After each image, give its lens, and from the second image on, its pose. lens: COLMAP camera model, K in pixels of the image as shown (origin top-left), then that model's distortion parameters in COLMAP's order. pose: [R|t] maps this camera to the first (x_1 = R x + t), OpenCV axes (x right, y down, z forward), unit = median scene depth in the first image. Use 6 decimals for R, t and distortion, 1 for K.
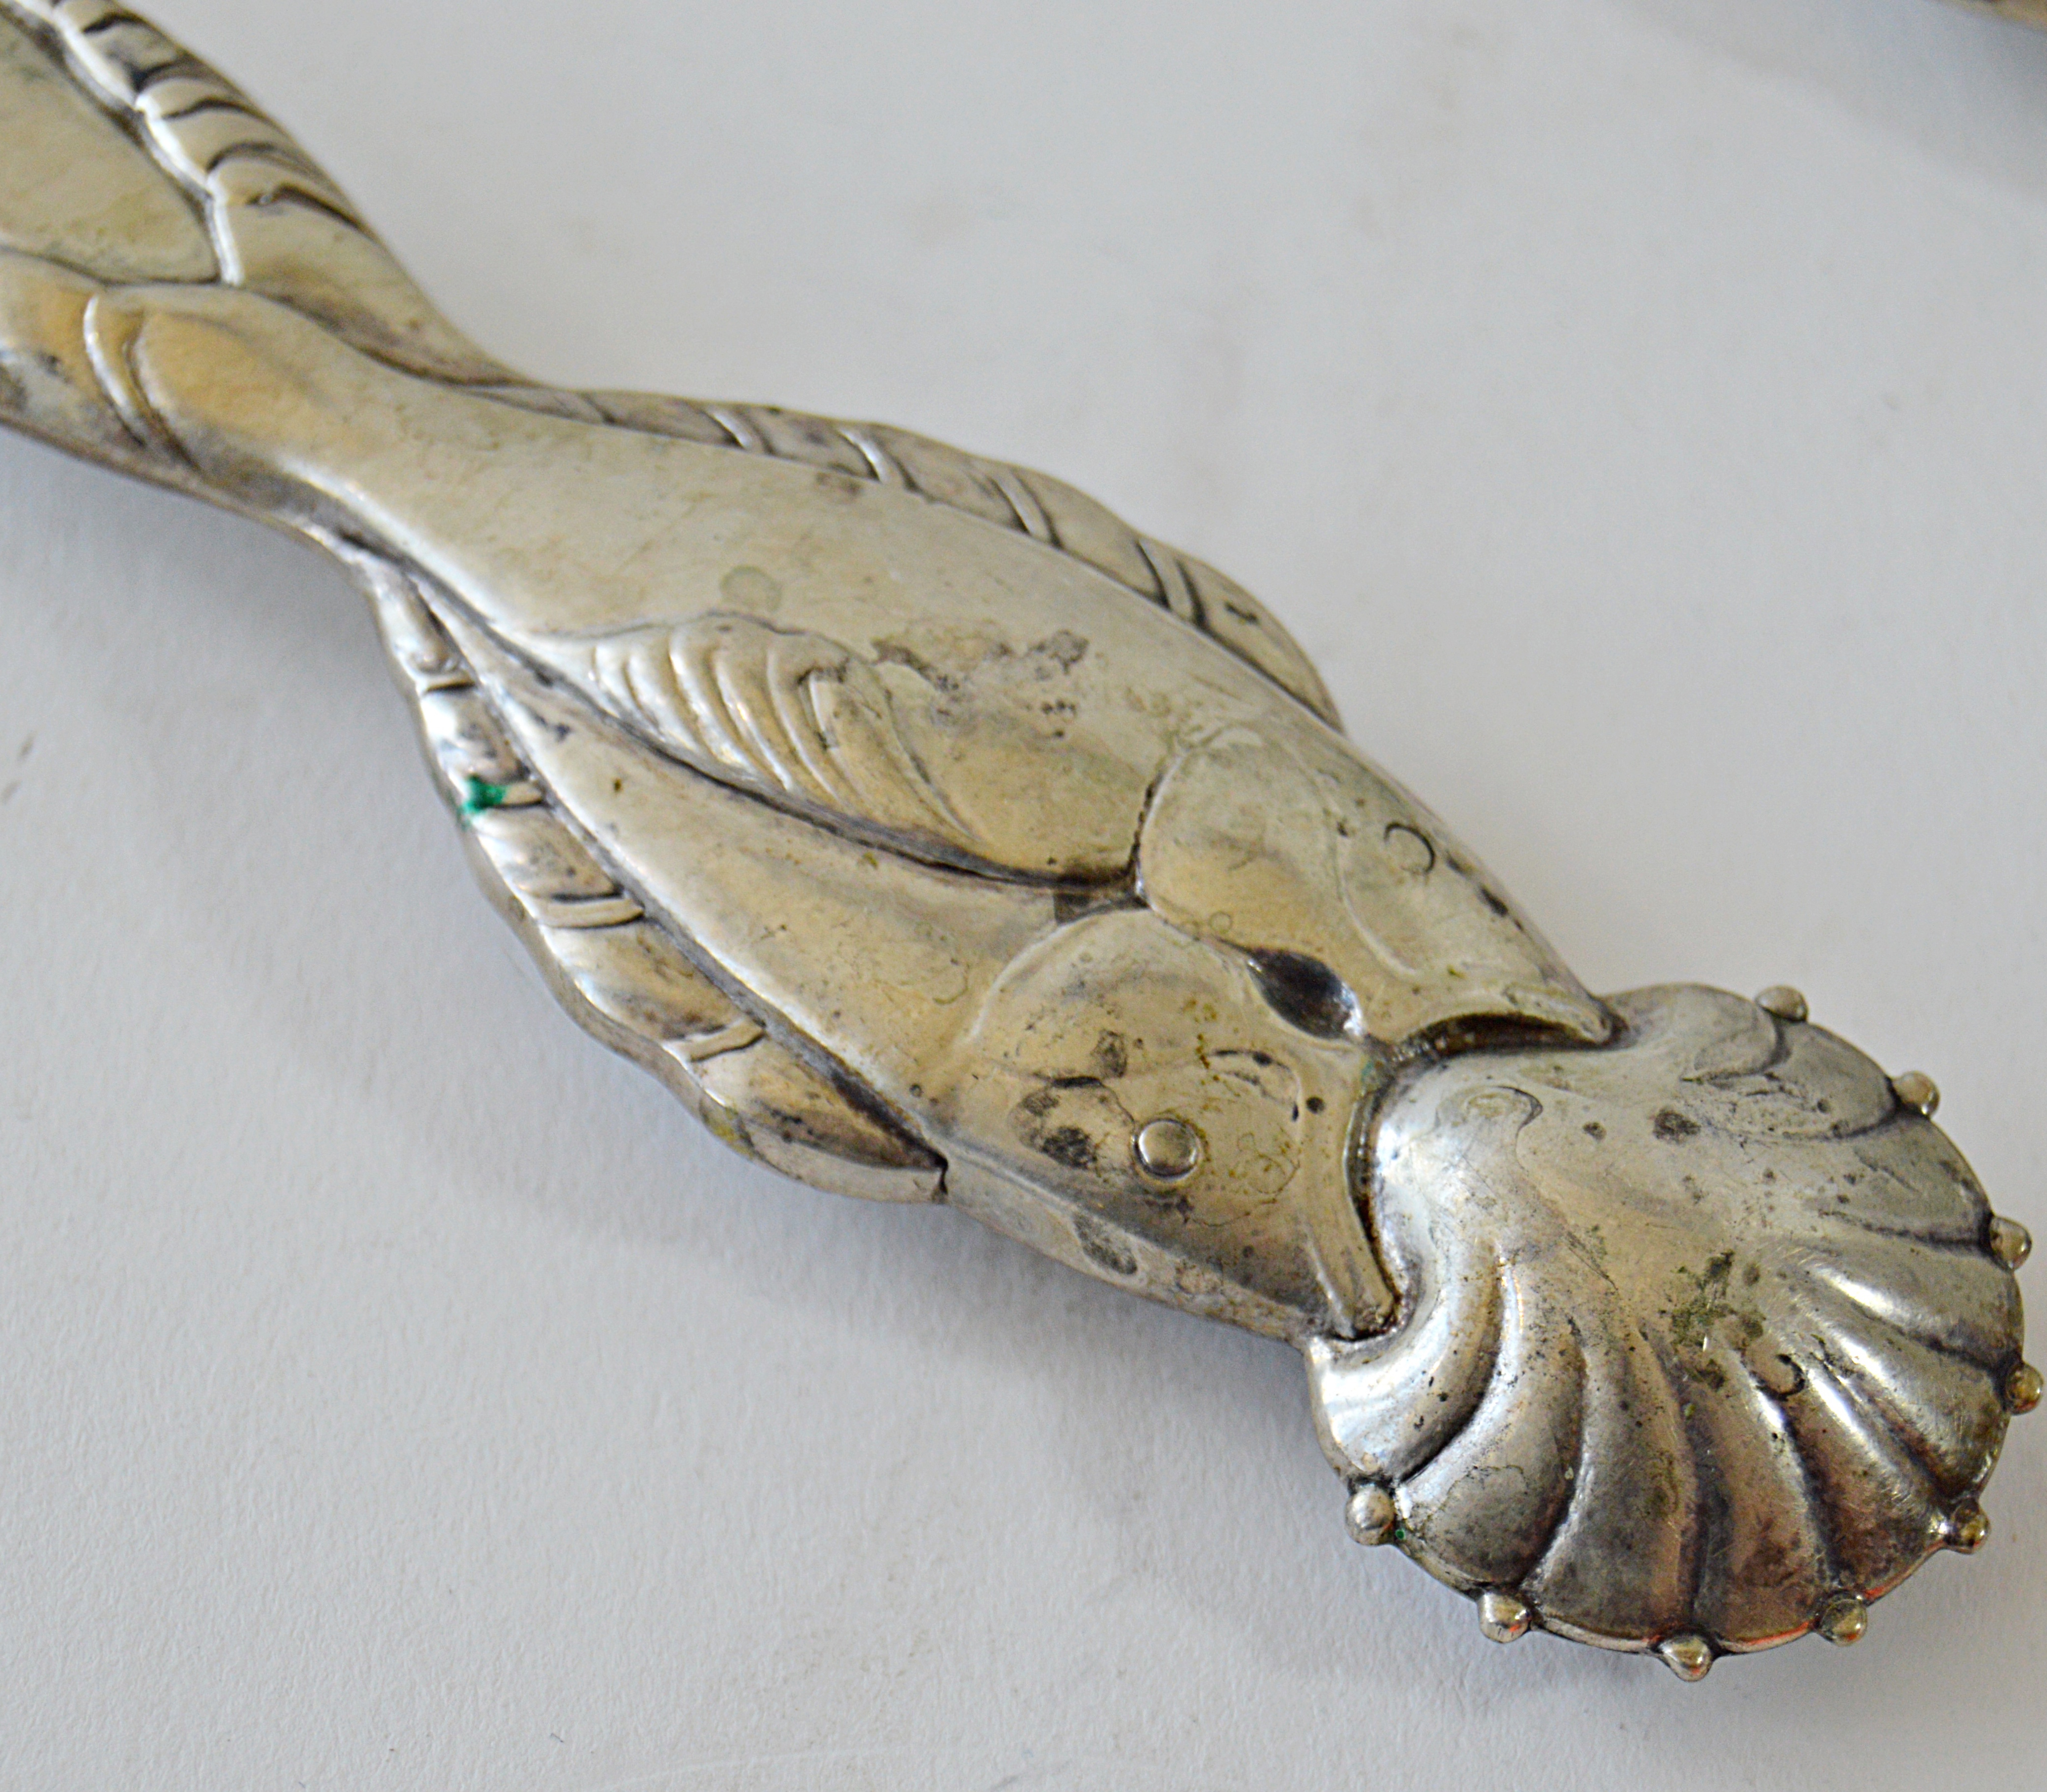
lens RADIAL K [[6706.9, 0, 1023.5], [0, 6706.9, 896.0], [0, 0, 1]] dist [0.009107, 1.320800]
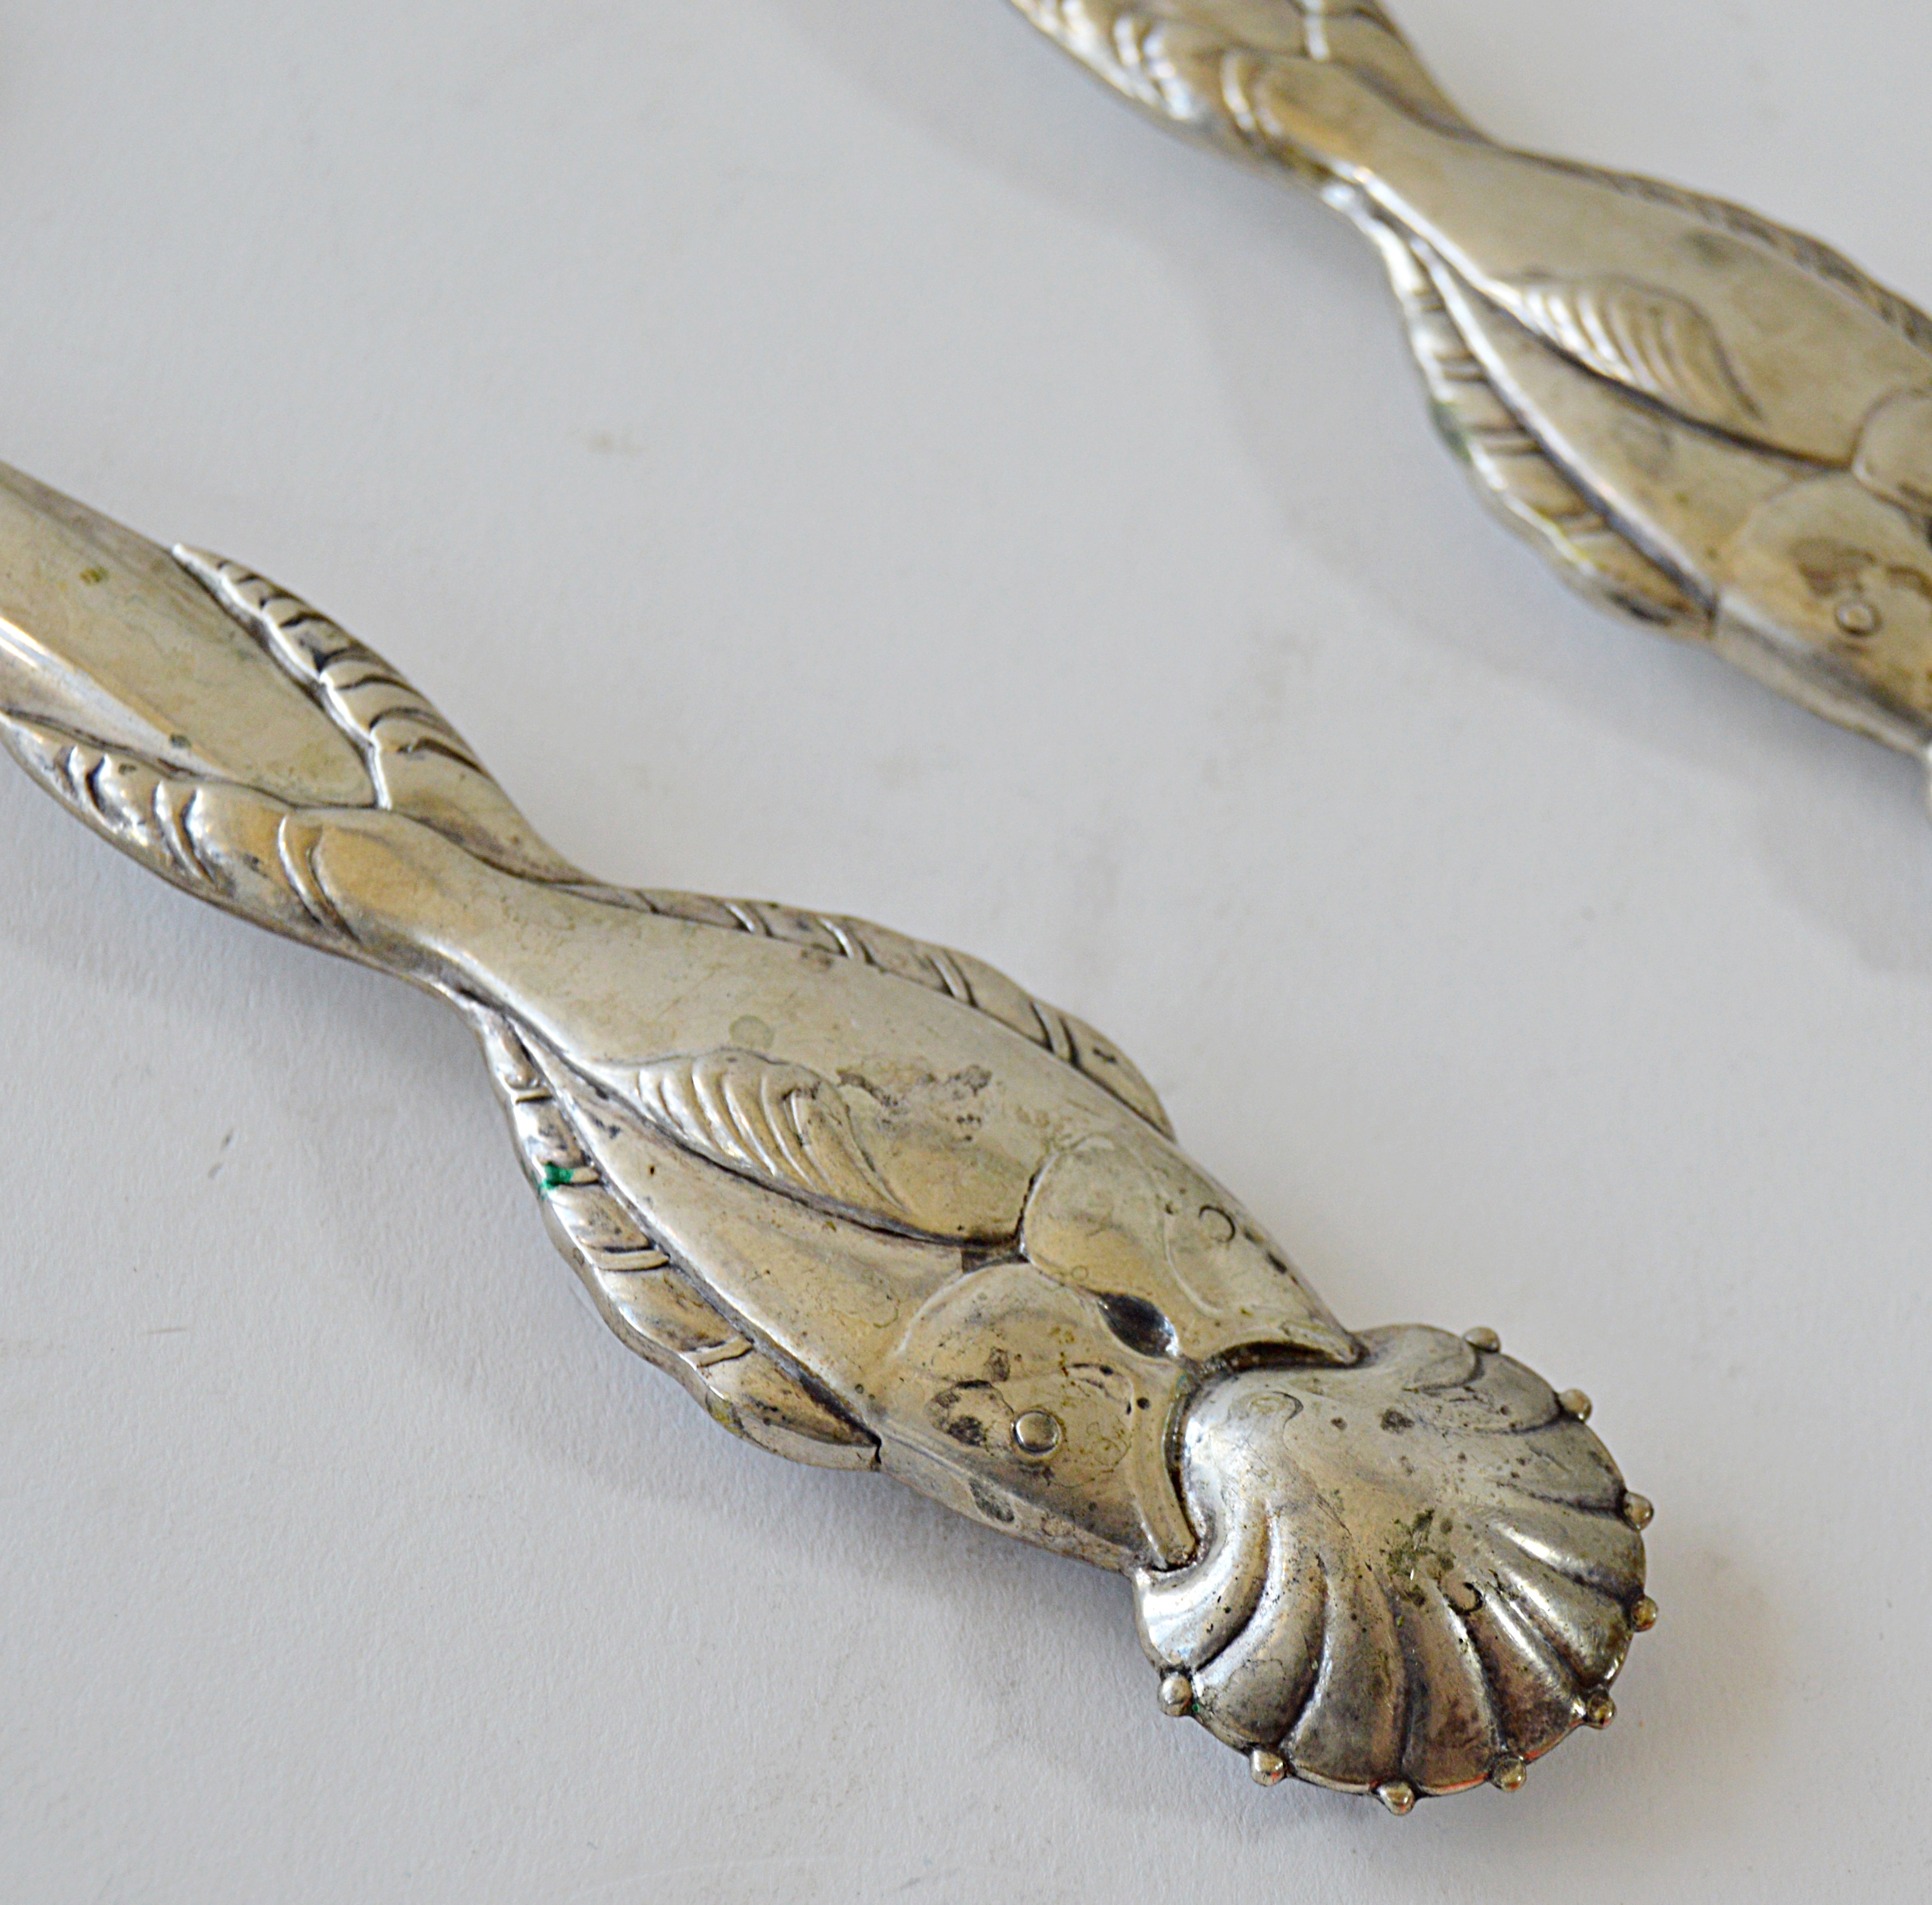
lens RADIAL K [[6120.8, 0, 1236.7], [0, 6120.8, 949.6], [0, 0, 1]] dist [0.037007, 0.006992]
pose [[0.999609, 0.016681, 0.022454, 0.032457], [-0.015100, 0.997513, -0.068849, 0.024126], [-0.023547, 0.068483, 0.997374, -0.285220]]
